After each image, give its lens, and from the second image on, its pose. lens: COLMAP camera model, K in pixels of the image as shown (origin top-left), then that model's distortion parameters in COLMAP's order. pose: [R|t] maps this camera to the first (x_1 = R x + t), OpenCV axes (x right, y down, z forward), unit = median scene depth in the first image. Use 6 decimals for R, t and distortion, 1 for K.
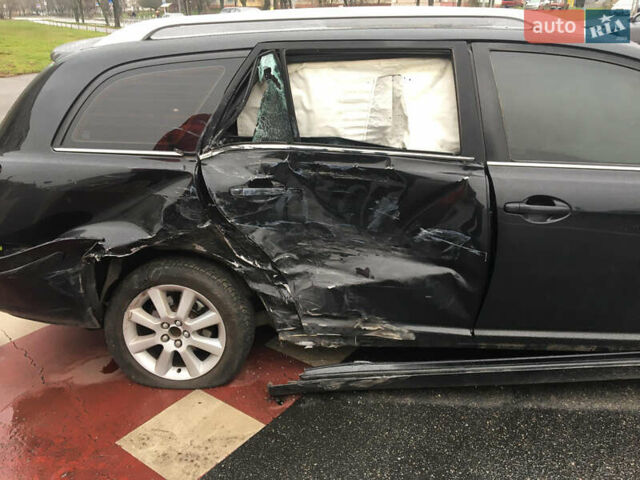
lens RADIAL K [[545.8, 0, 324.4], [0, 545.8, 238.4], [0, 0, 1]] dist [0.112151, -0.191737]
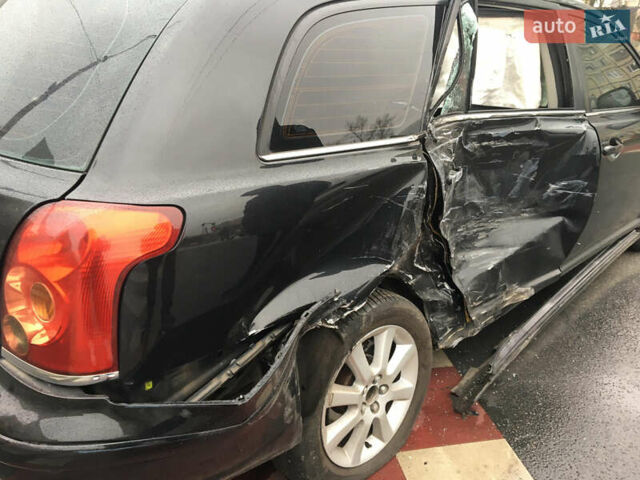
lens RADIAL K [[545.8, 0, 324.4], [0, 545.8, 238.4], [0, 0, 1]] dist [0.112151, -0.191737]
pose [[0.641605, -0.238407, 0.729045, -0.840096], [0.222103, 0.967496, 0.120919, -0.133709], [-0.734176, 0.084341, 0.673701, 0.588261]]
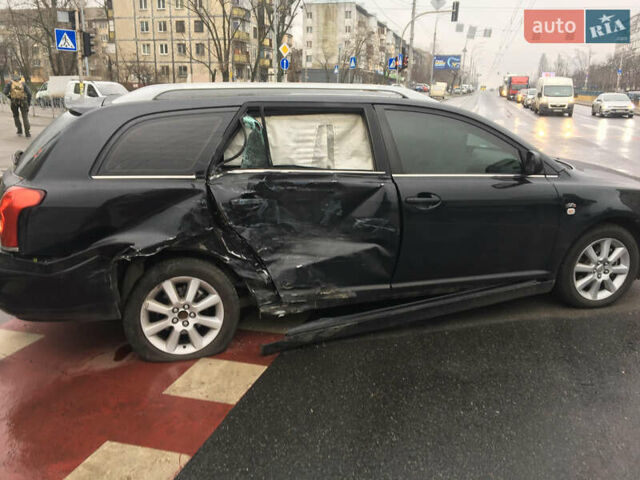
lens RADIAL K [[545.8, 0, 324.4], [0, 545.8, 238.4], [0, 0, 1]] dist [0.112151, -0.191737]
pose [[0.931737, -0.067735, 0.356762, -0.442250], [0.116222, 0.986396, -0.116254, 0.195039], [-0.344034, 0.149781, 0.926934, -0.377680]]
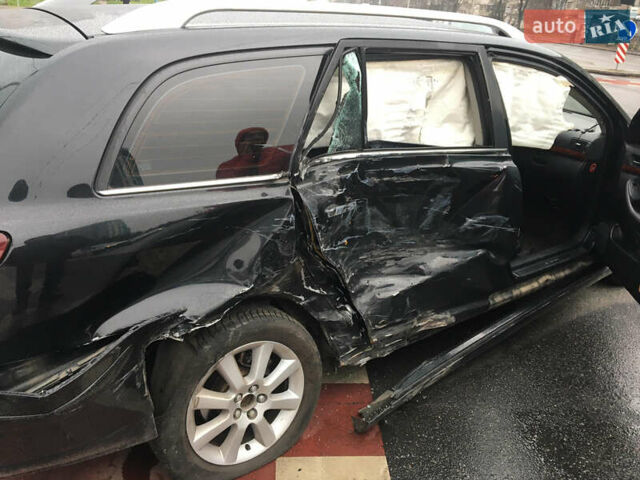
lens RADIAL K [[537.2, 0, 320.0], [0, 537.2, 240.0], [0, 0, 1]] dist [0.107297, -0.179411]
pose [[0.750062, -0.191940, 0.632903, -0.689624], [0.175859, 0.980392, 0.088909, -0.116295], [-0.637559, 0.044614, 0.769109, 0.348327]]
